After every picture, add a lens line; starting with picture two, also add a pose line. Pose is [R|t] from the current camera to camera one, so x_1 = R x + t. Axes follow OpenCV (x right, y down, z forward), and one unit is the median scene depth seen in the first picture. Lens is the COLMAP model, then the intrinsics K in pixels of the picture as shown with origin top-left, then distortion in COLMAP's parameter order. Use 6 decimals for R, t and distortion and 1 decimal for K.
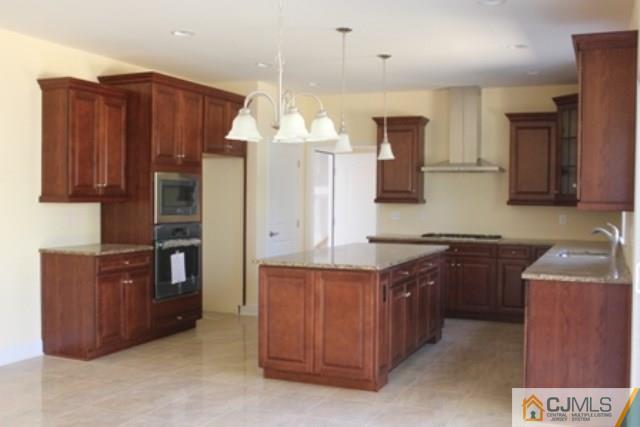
lens RADIAL K [[668.2, 0, 321.0], [0, 668.2, 217.3], [0, 0, 1]] dist [-0.076927, 0.000000]
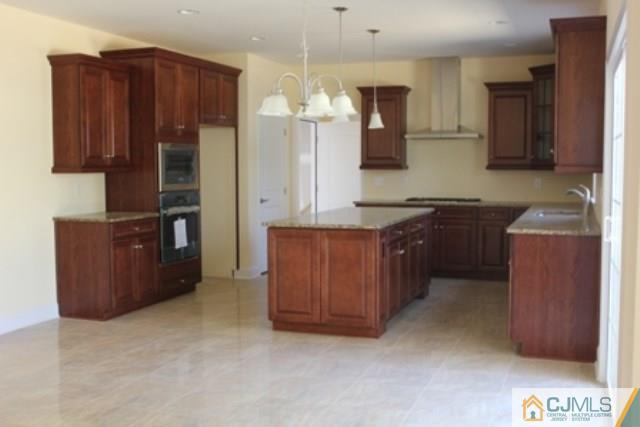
lens RADIAL K [[700.0, 0, 322.1], [0, 700.0, 216.0], [0, 0, 1]] dist [-0.078986, 0.000000]
pose [[0.998294, -0.017801, 0.055608, -0.058007], [0.015423, 0.998960, 0.042900, 0.004761], [-0.056314, -0.041969, 0.997531, -0.126880]]
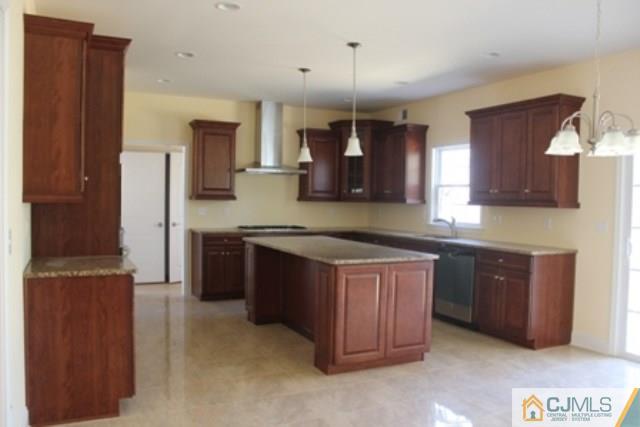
lens RADIAL K [[532.0, 0, 321.1], [0, 532.0, 212.8], [0, 0, 1]] dist [-0.111950, 0.056824]
pose [[0.645381, -0.019422, 0.763614, -0.612292], [0.012080, 0.999811, 0.015220, -0.015503], [-0.763765, -0.000598, 0.645494, 0.431805]]
